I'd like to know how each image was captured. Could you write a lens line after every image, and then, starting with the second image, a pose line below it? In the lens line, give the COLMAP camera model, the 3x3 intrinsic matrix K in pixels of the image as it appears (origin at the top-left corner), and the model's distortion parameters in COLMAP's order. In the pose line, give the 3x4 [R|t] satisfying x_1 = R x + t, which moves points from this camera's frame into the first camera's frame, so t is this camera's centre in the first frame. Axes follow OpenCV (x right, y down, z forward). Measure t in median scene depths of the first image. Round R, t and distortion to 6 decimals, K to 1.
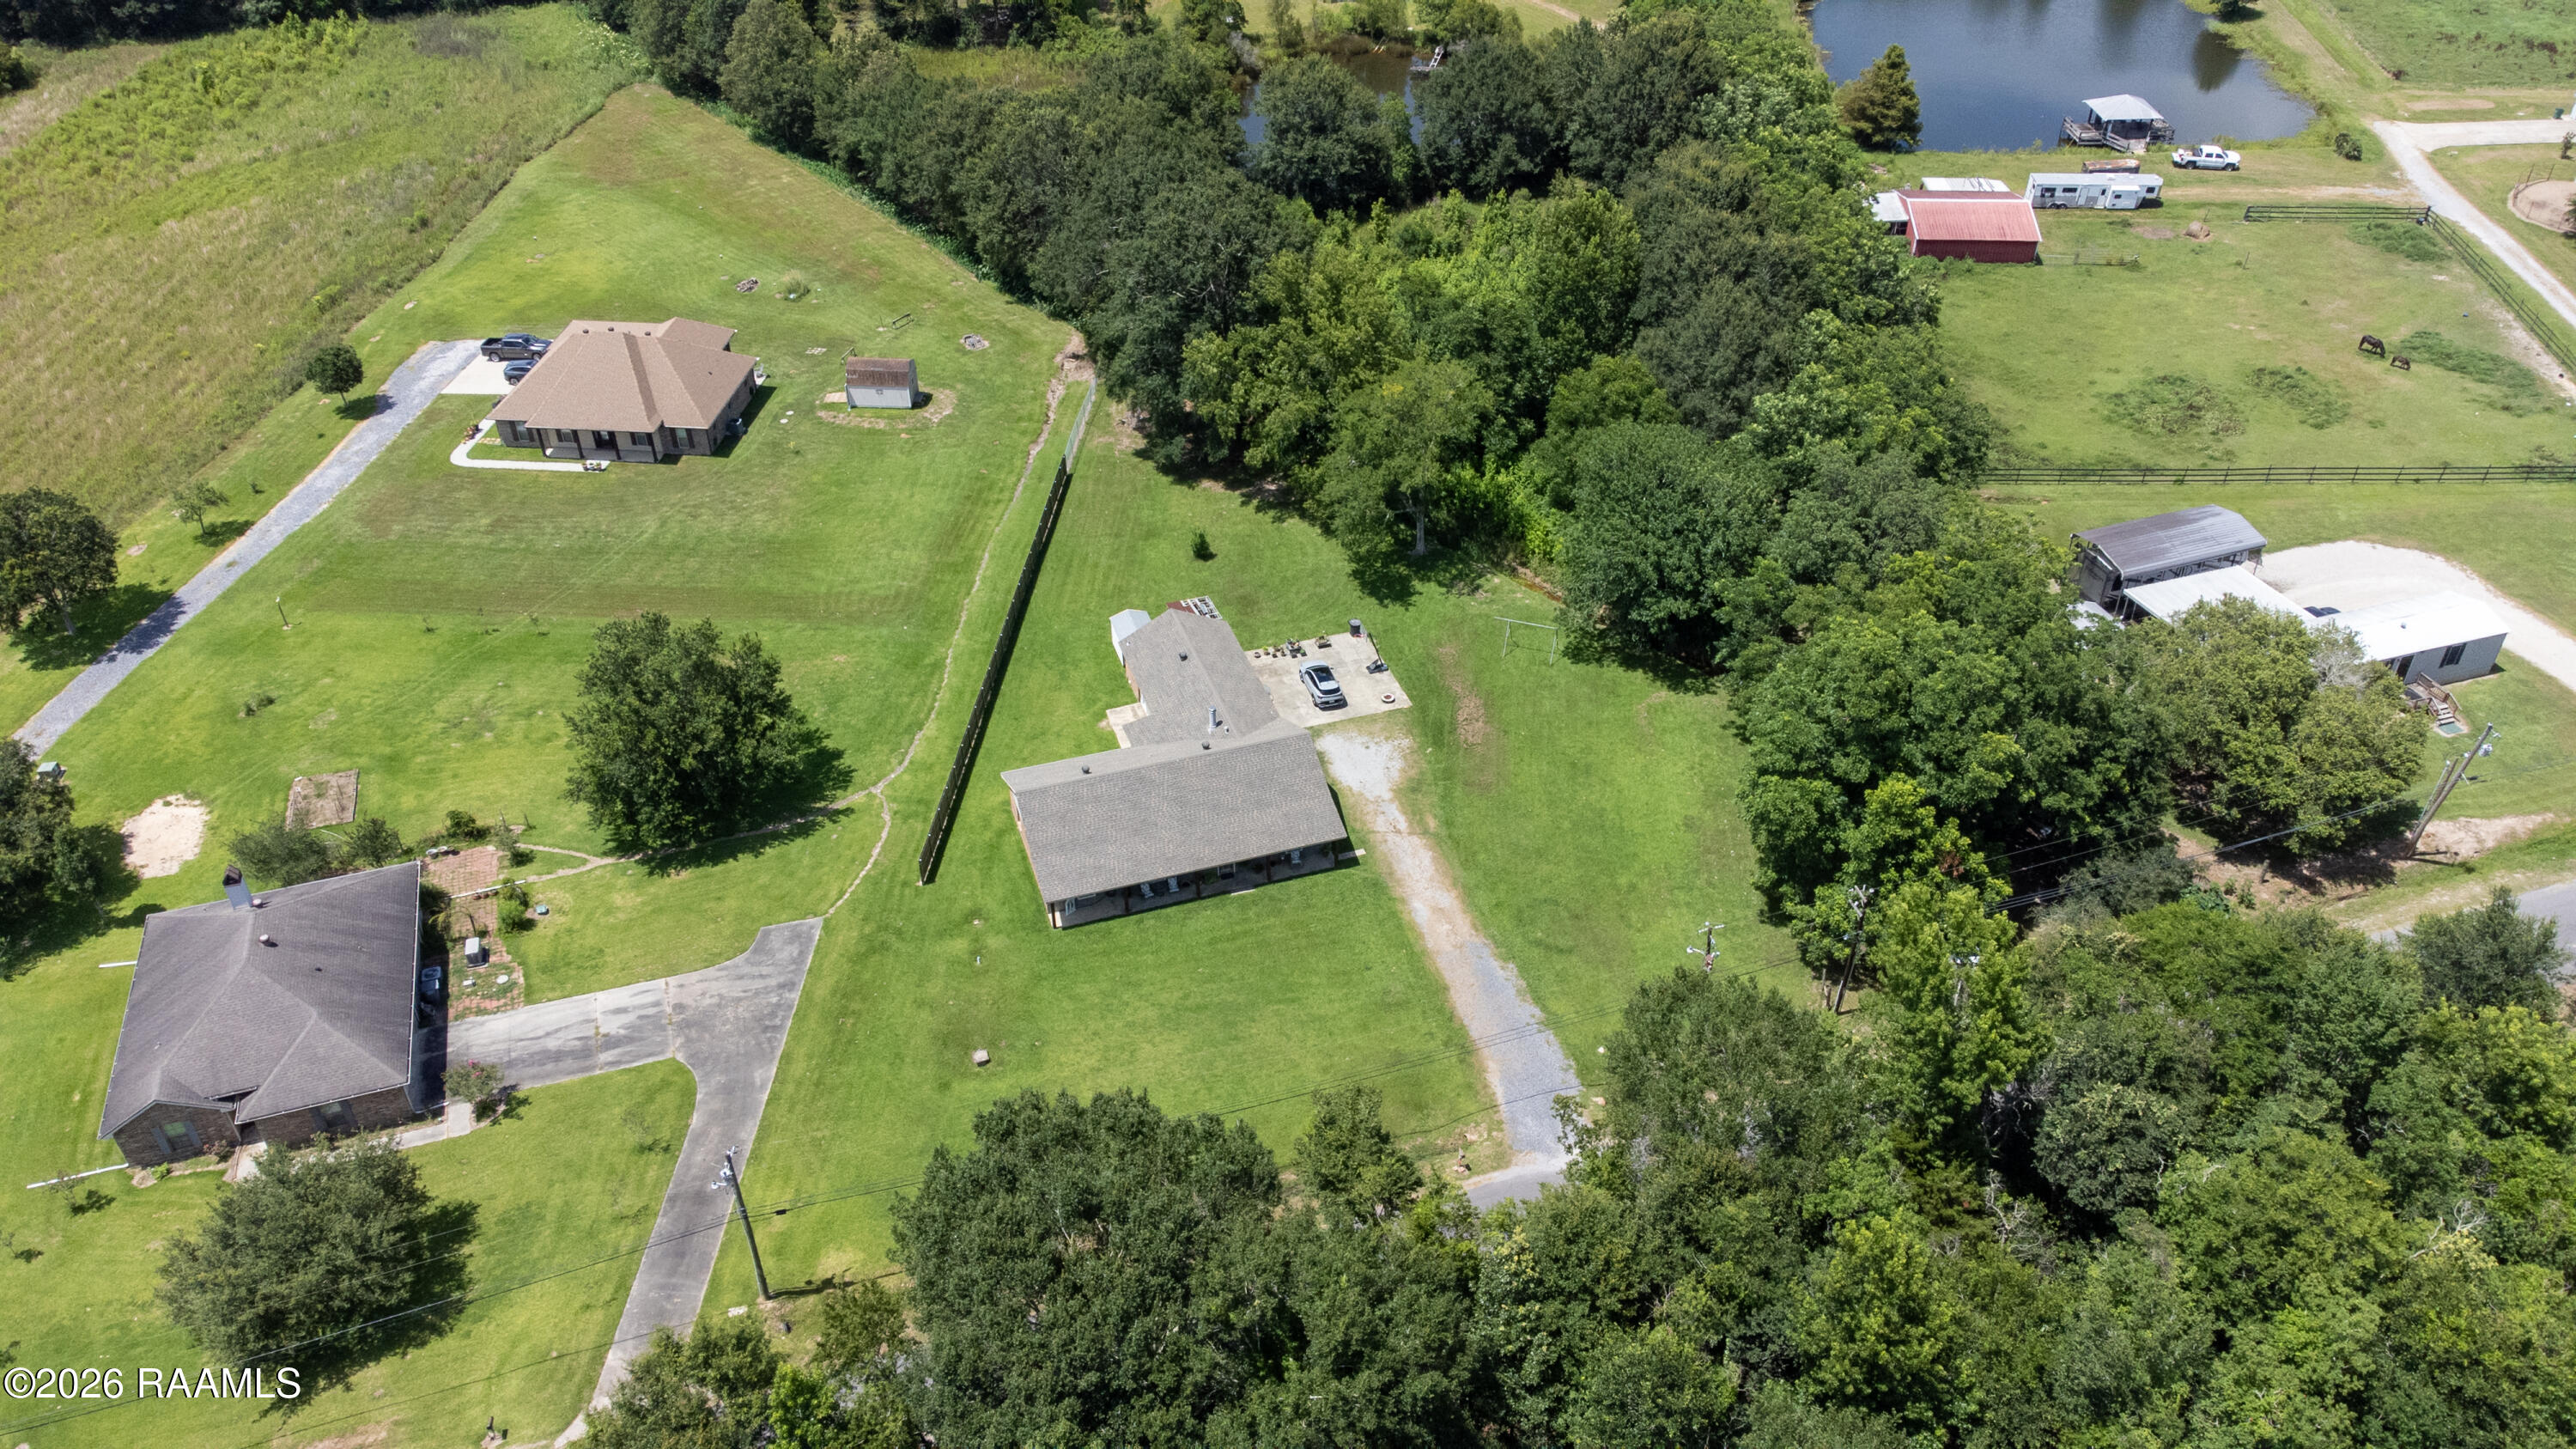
lens RADIAL K [[1905.7, 0, 1288.0], [0, 1905.7, 724.5], [0, 0, 1]] dist [0.035853, 0.005178]
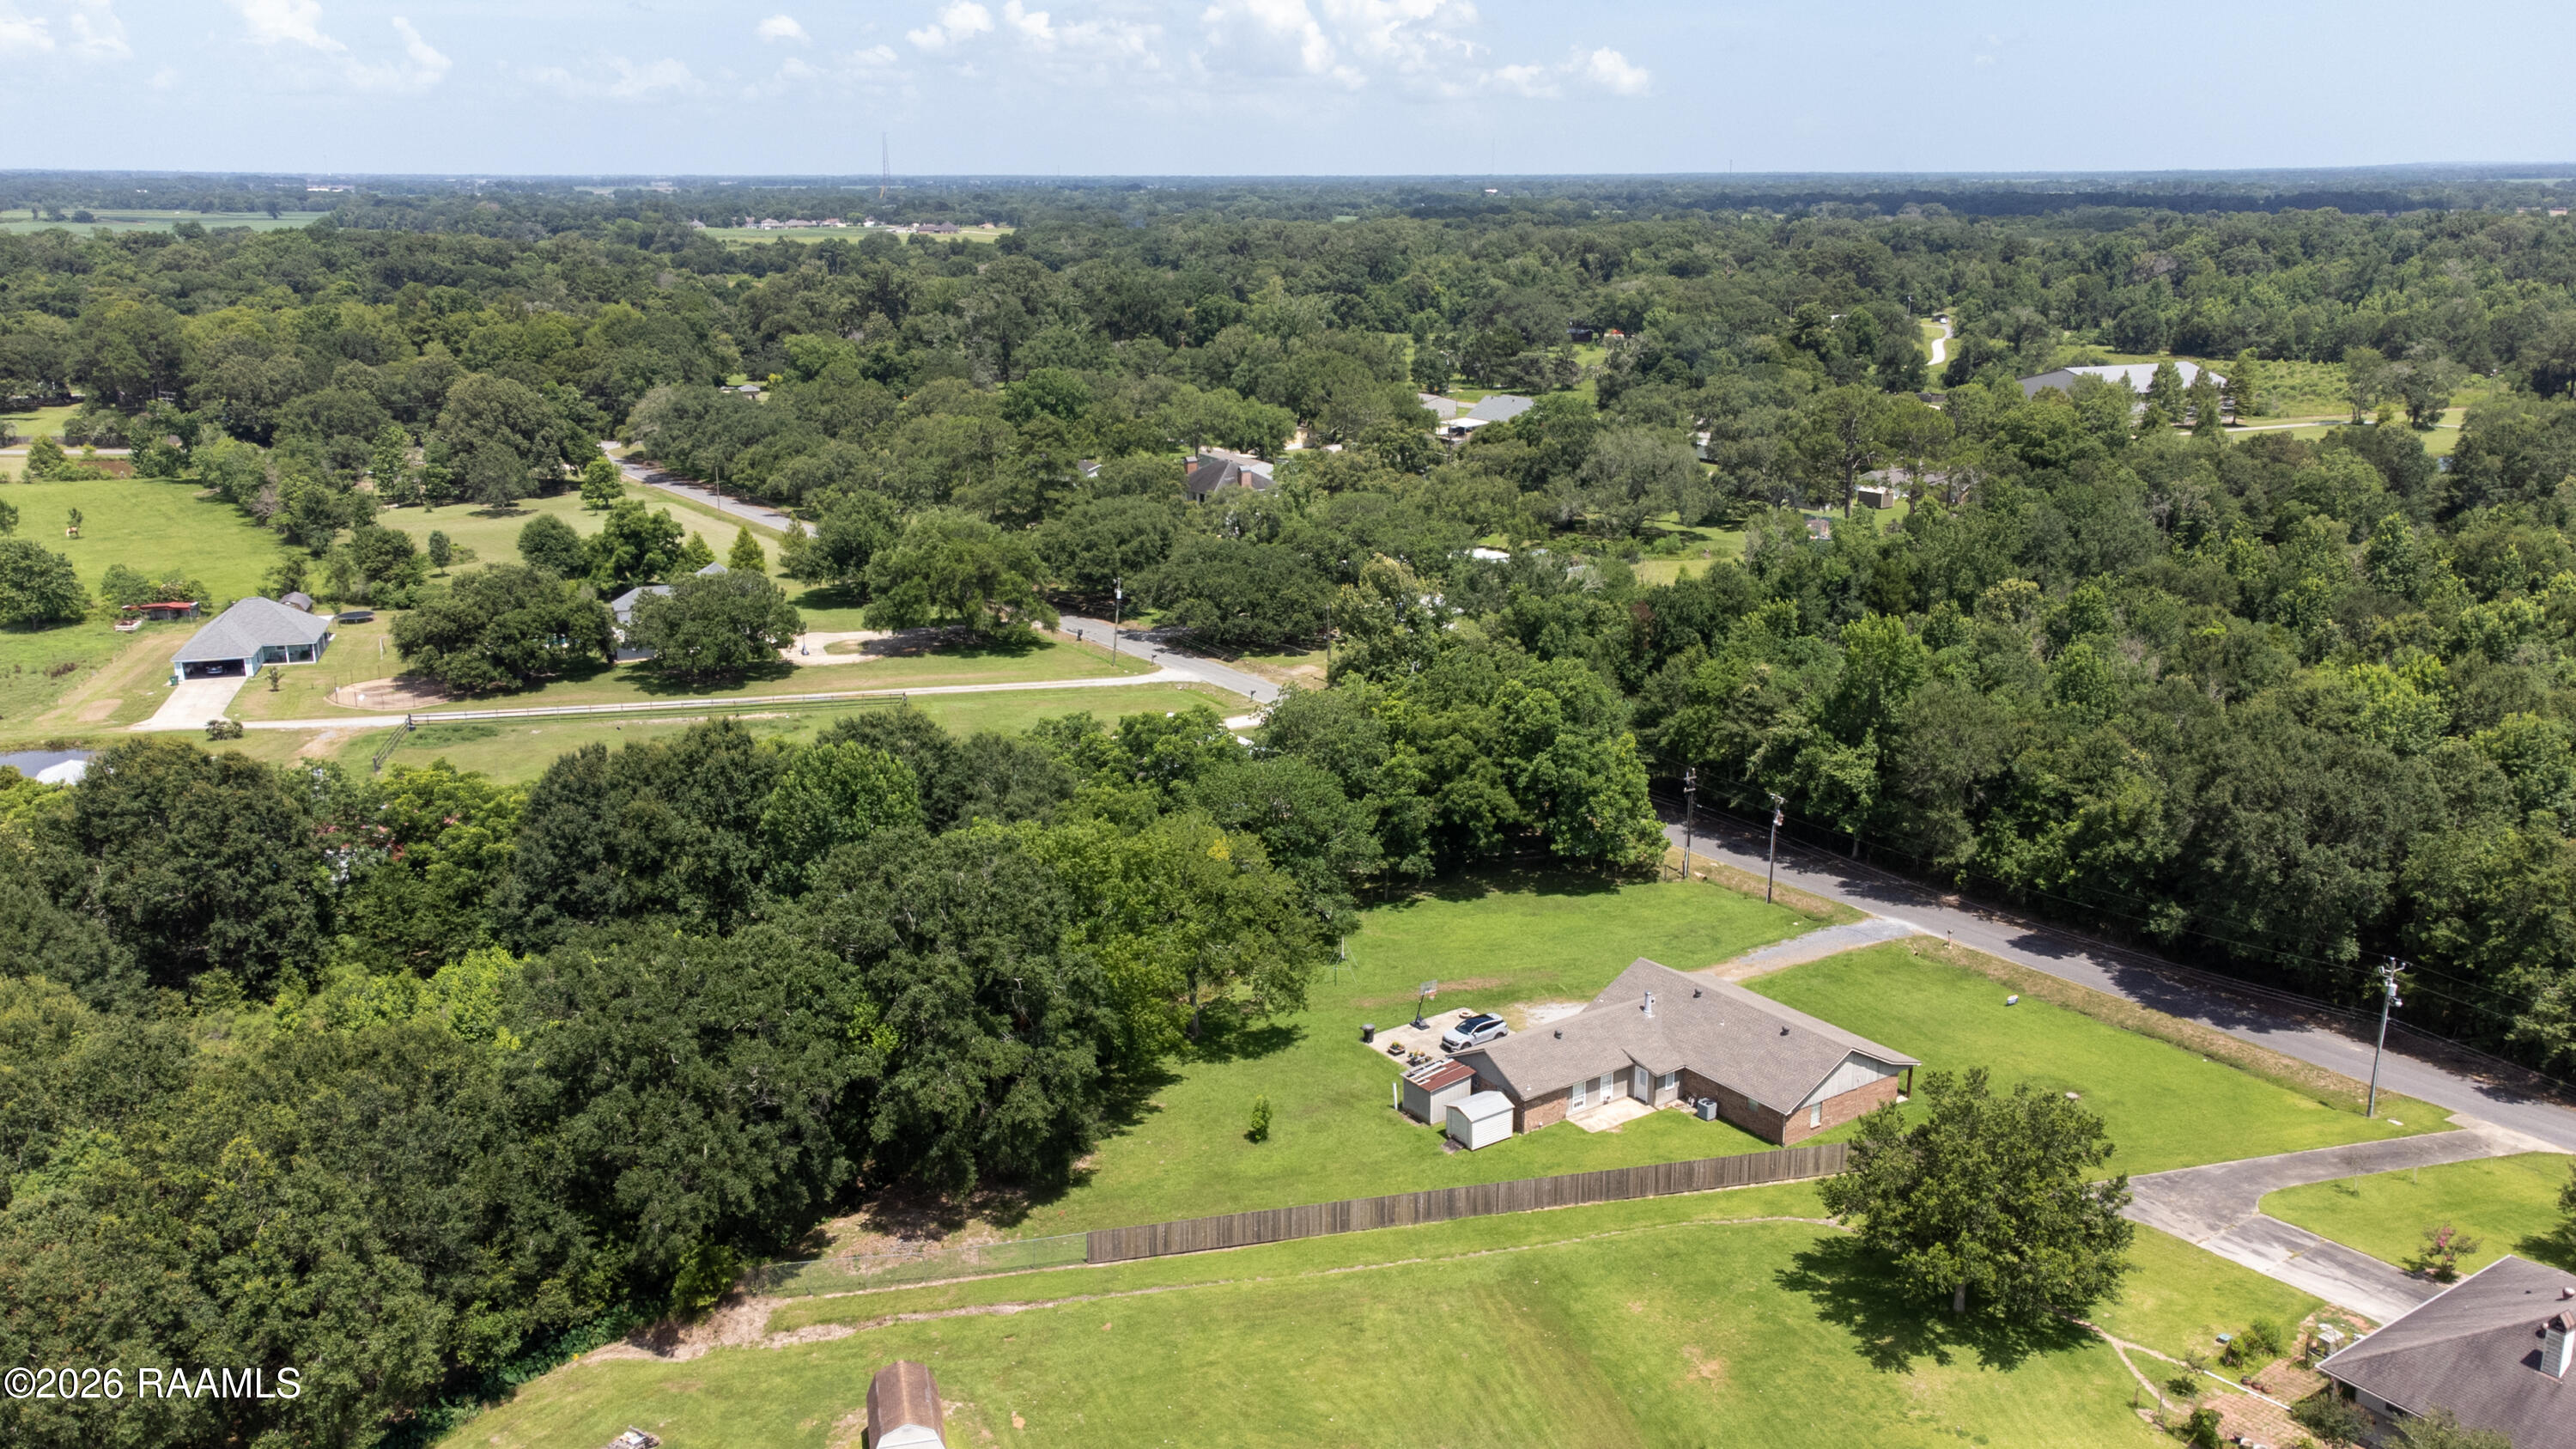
lens RADIAL K [[2039.6, 0, 1288.0], [0, 2039.6, 724.5], [0, 0, 1]] dist [0.042423, -0.000271]
pose [[-0.285532, -0.243773, 0.926847, -0.847652], [0.574506, 0.730539, 0.369129, -0.552061], [-0.767082, 0.637877, -0.068543, 0.963139]]
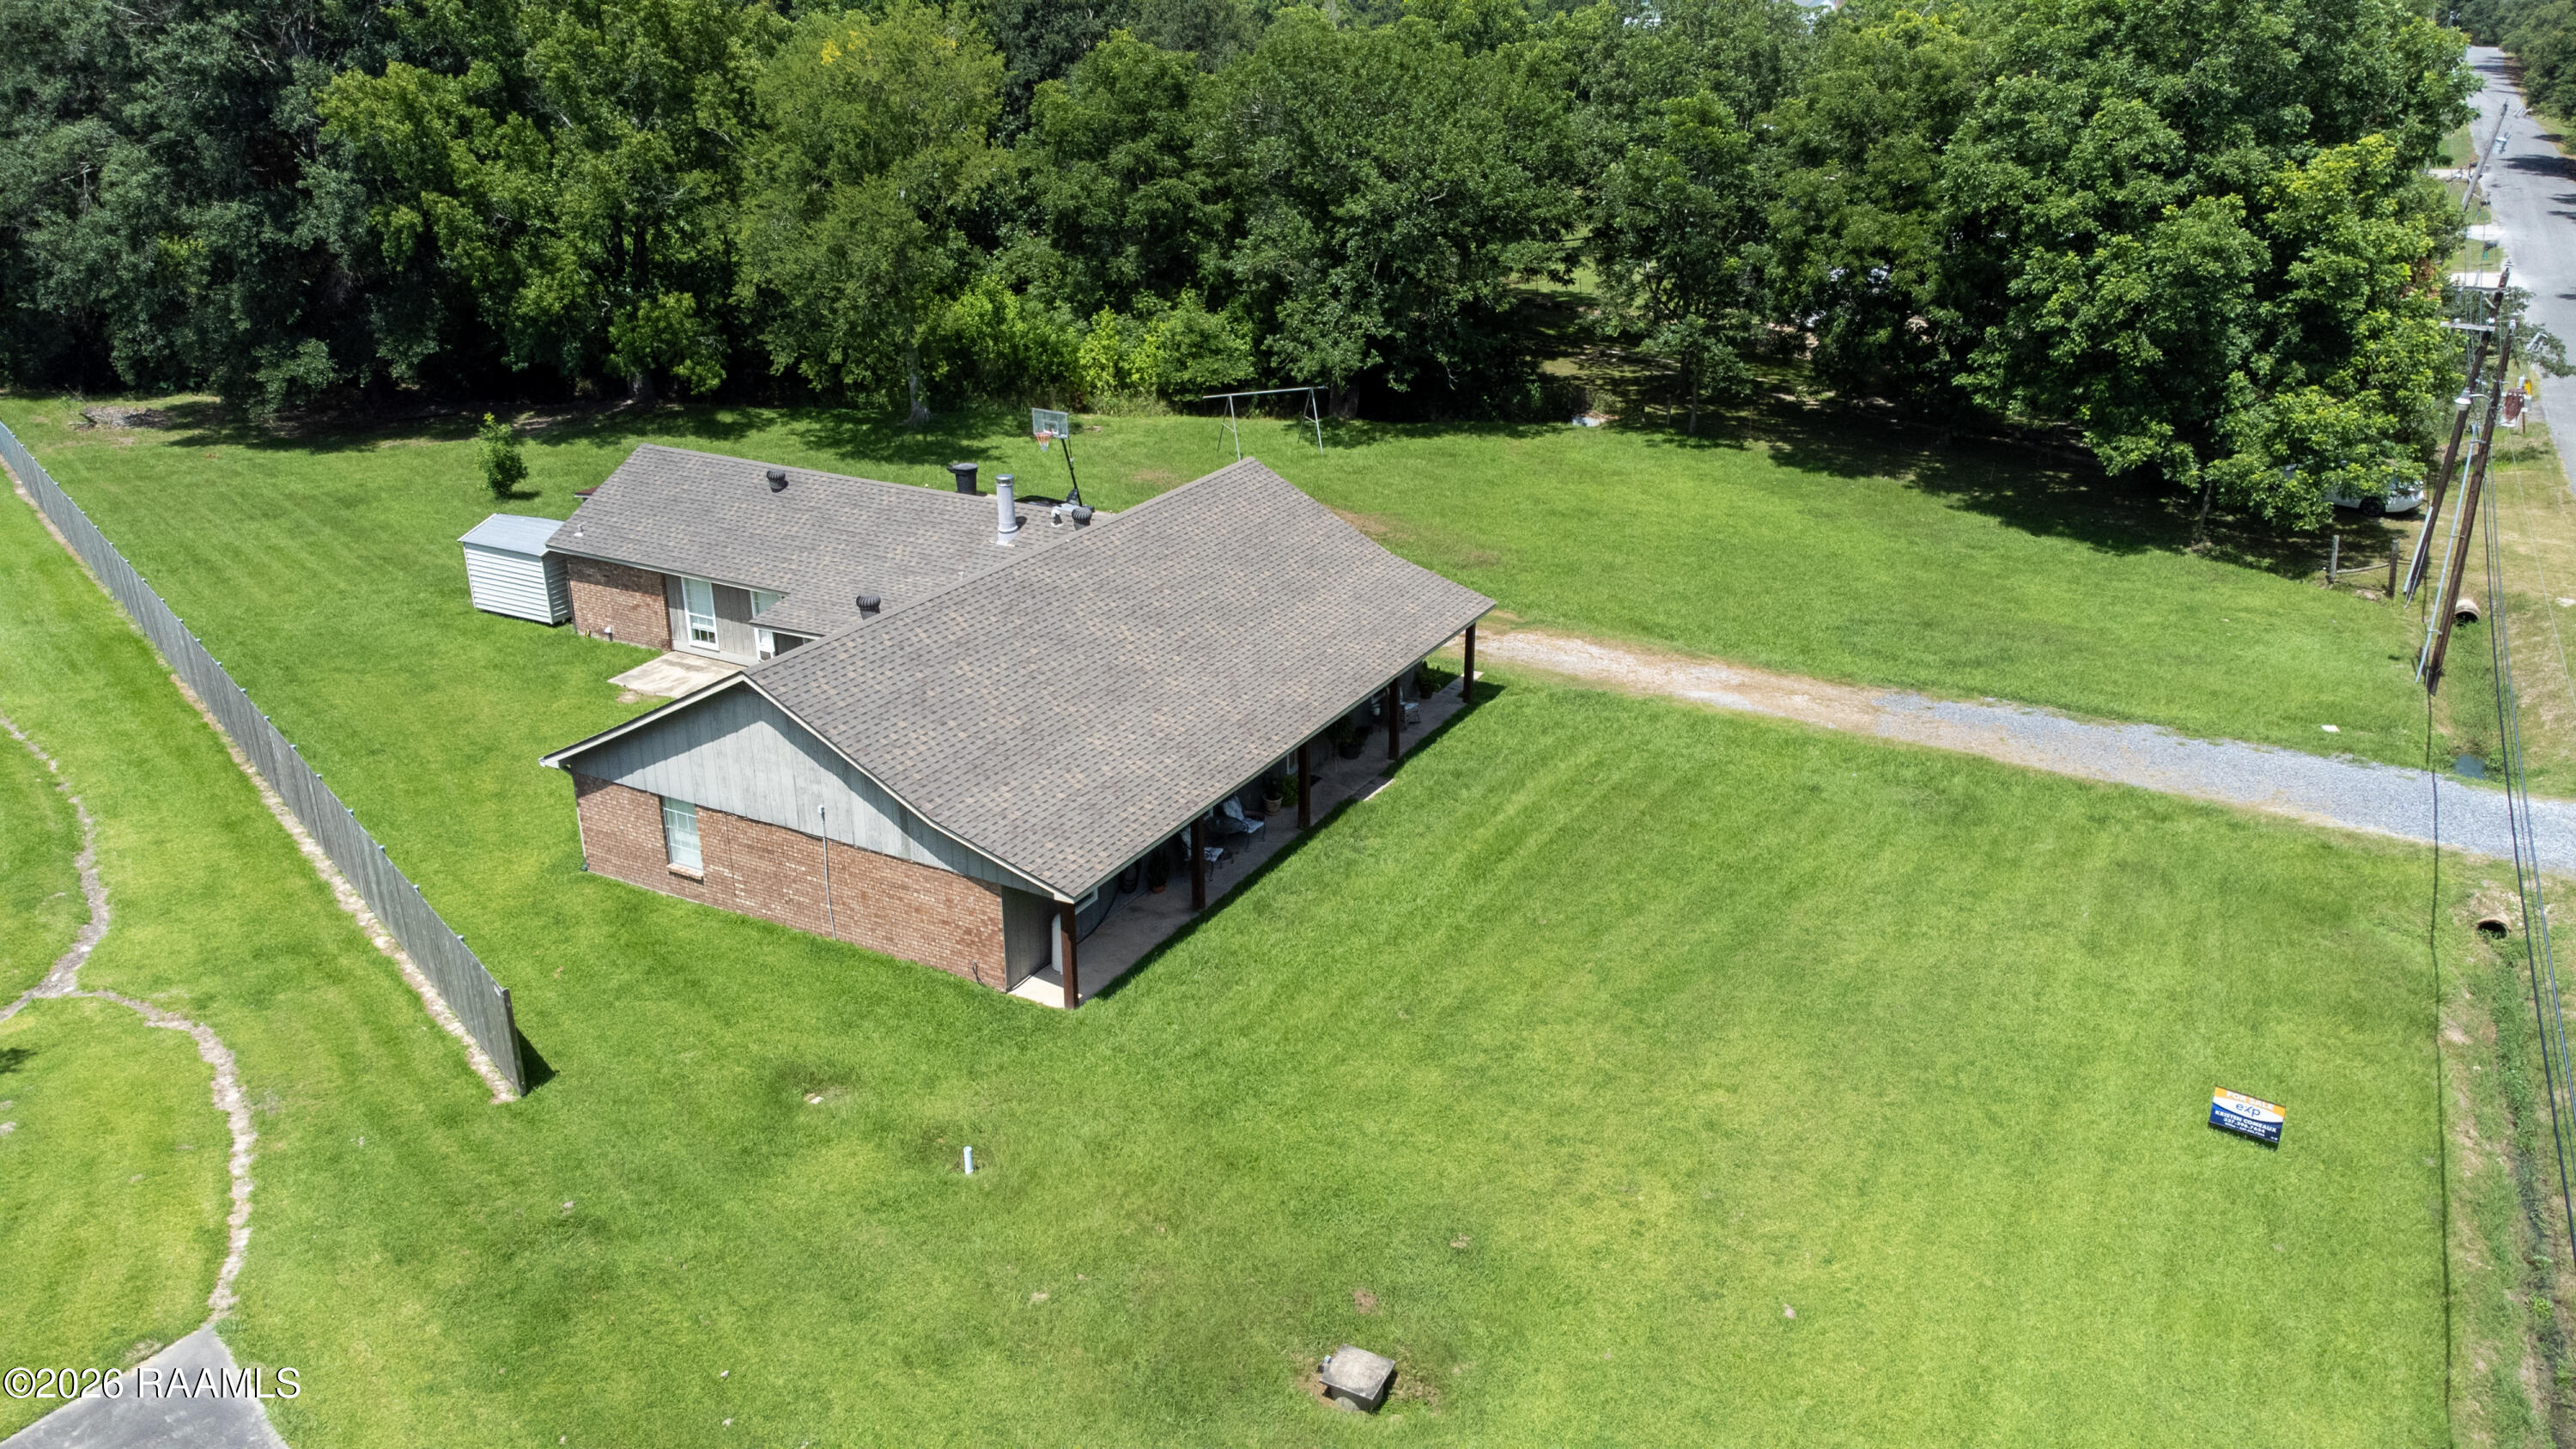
lens RADIAL K [[1905.7, 0, 1288.0], [0, 1905.7, 724.5], [0, 0, 1]] dist [0.035853, 0.005178]
pose [[0.735094, -0.247628, 0.631124, -0.219132], [0.400983, 0.909431, -0.110215, 0.089245], [-0.546672, 0.334089, 0.767812, 0.578788]]
